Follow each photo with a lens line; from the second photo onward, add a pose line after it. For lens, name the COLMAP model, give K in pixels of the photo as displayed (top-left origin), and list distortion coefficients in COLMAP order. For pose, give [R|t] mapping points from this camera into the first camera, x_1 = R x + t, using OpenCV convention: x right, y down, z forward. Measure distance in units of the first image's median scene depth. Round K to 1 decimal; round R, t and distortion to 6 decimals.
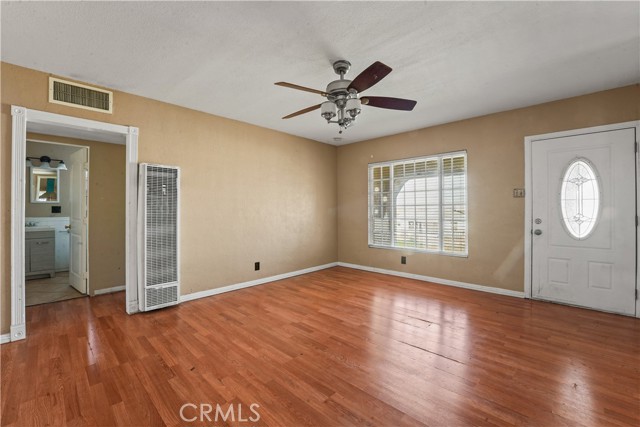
lens RADIAL K [[275.2, 0, 319.9], [0, 275.2, 207.8], [0, 0, 1]] dist [-0.001403, -0.000167]
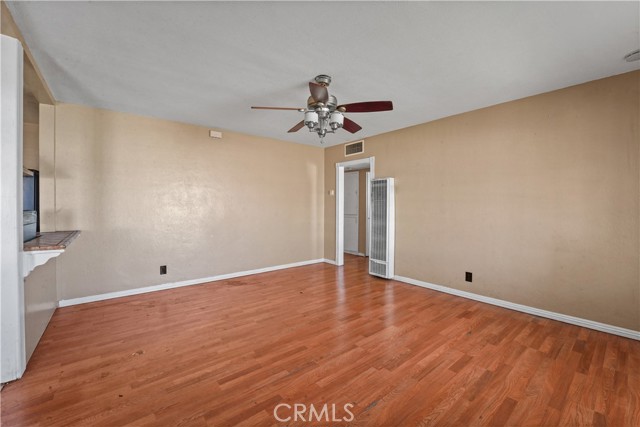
lens RADIAL K [[265.9, 0, 317.8], [0, 265.9, 206.8], [0, 0, 1]] dist [-0.022818, 0.000185]
pose [[-0.120606, 0.008623, -0.992663, 0.894019], [0.002079, 0.999962, 0.008434, -0.018334], [0.992698, -0.001047, -0.120620, 0.886013]]
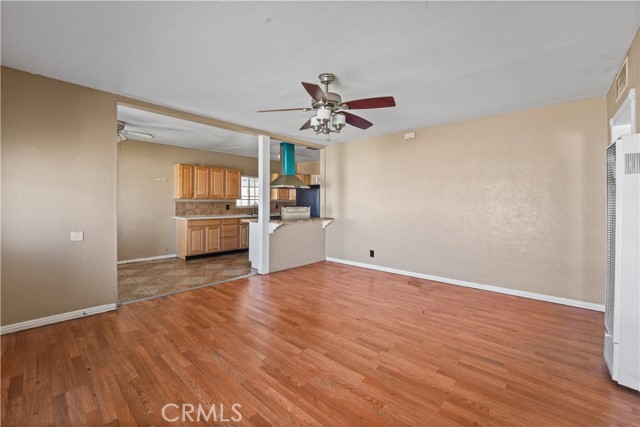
lens RADIAL K [[265.9, 0, 317.8], [0, 265.9, 206.8], [0, 0, 1]] dist [-0.022818, 0.000185]
pose [[-0.999574, -0.001599, -0.029128, 0.117438], [-0.001895, 0.999947, 0.010151, -0.012858], [0.029110, 0.010202, -0.999524, 1.627781]]
